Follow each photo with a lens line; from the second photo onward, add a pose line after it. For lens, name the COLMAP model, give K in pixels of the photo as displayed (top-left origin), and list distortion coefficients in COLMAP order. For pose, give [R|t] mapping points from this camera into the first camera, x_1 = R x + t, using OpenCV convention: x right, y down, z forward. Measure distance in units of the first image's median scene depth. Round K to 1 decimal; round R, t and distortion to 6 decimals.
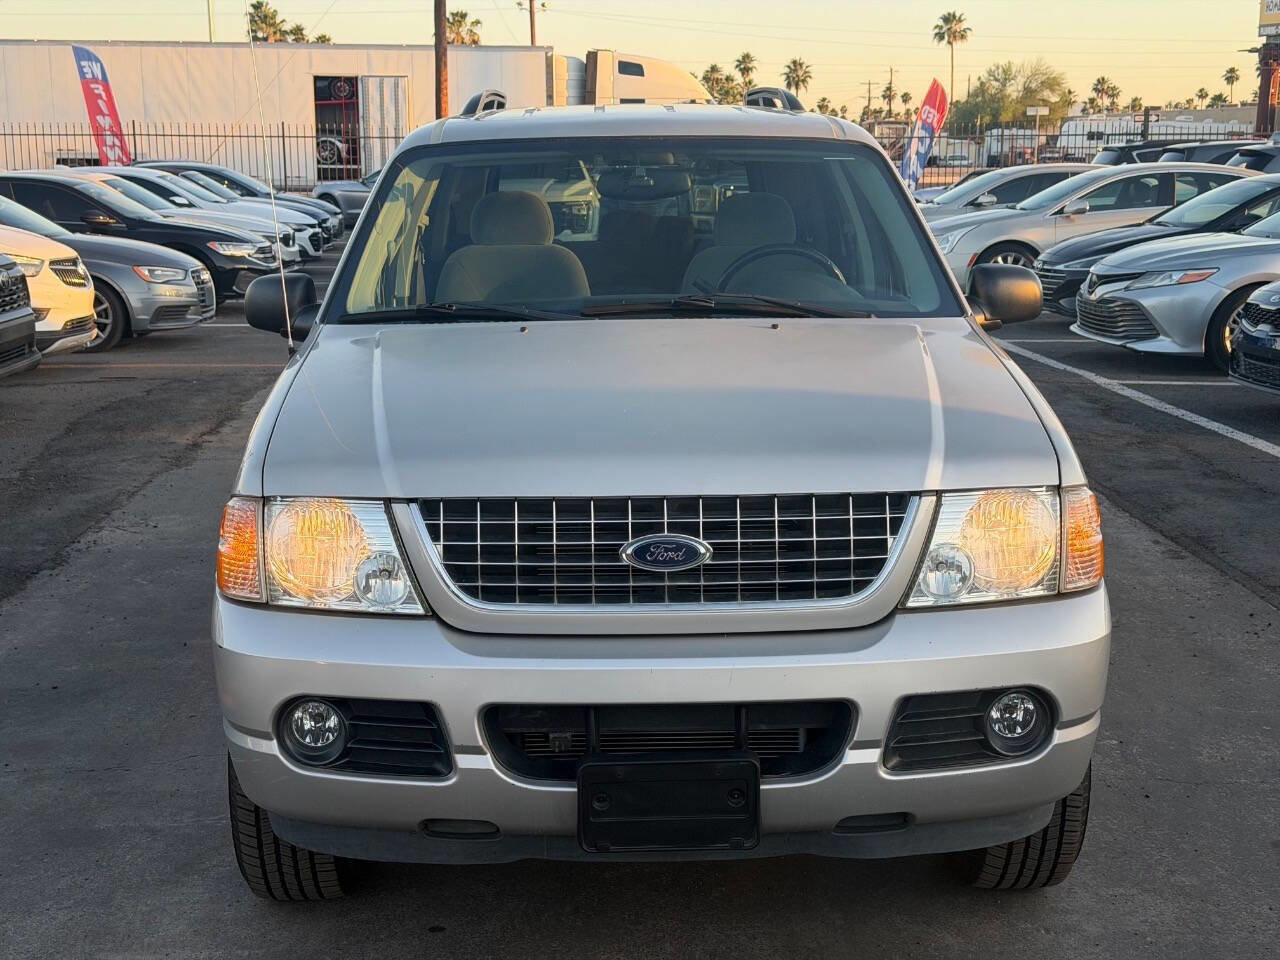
lens RADIAL K [[1805.9, 0, 640.0], [0, 1805.9, 480.0], [0, 0, 1]] dist [0.143836, -0.068989]
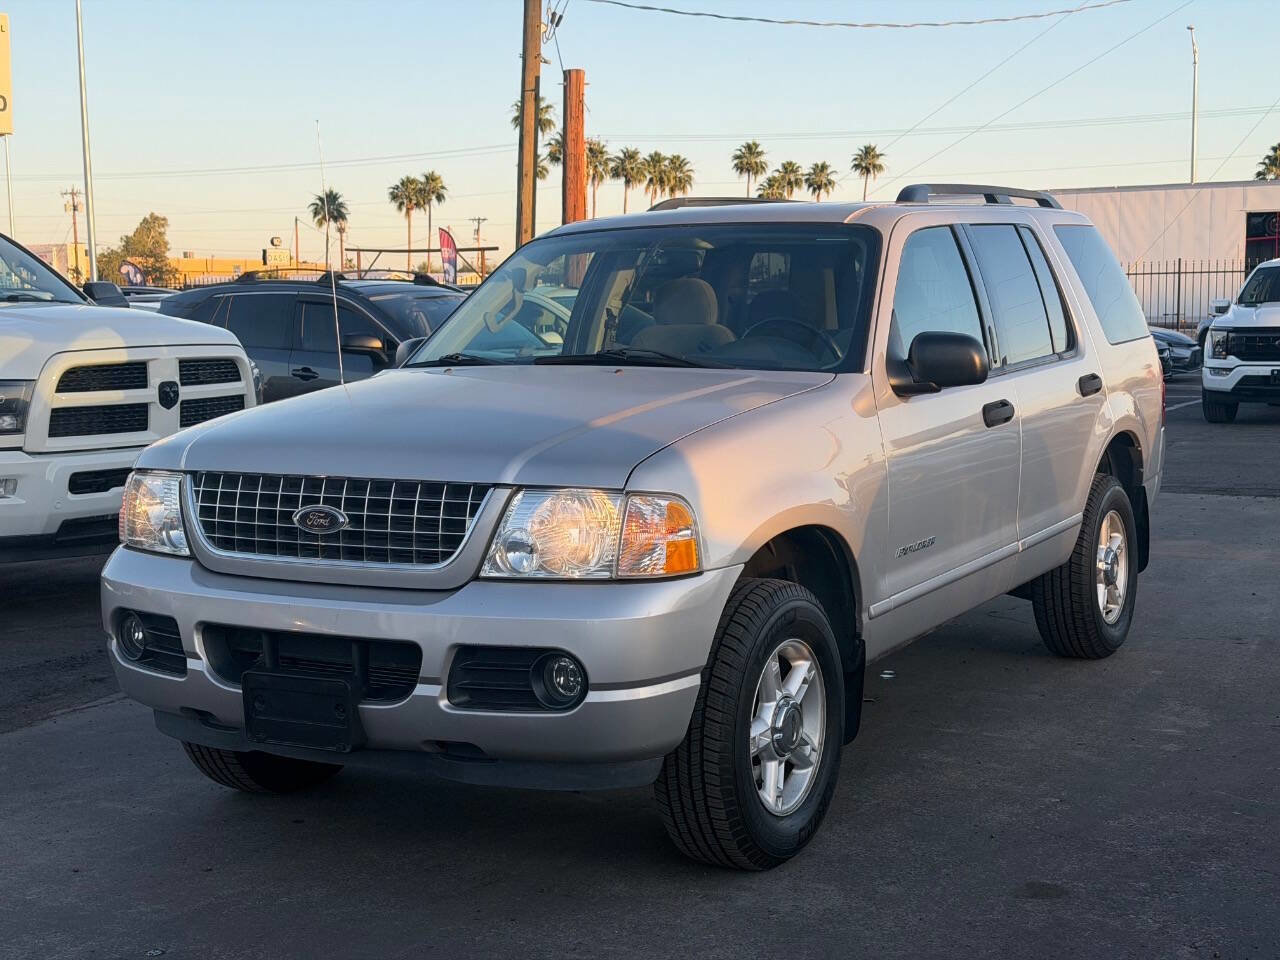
lens RADIAL K [[1805.9, 0, 640.0], [0, 1805.9, 480.0], [0, 0, 1]] dist [0.143836, -0.068989]
pose [[0.860865, 0.047865, -0.506578, 0.875554], [-0.087049, 0.994743, -0.053939, 0.062364], [0.501333, 0.090531, 0.860505, -0.018875]]
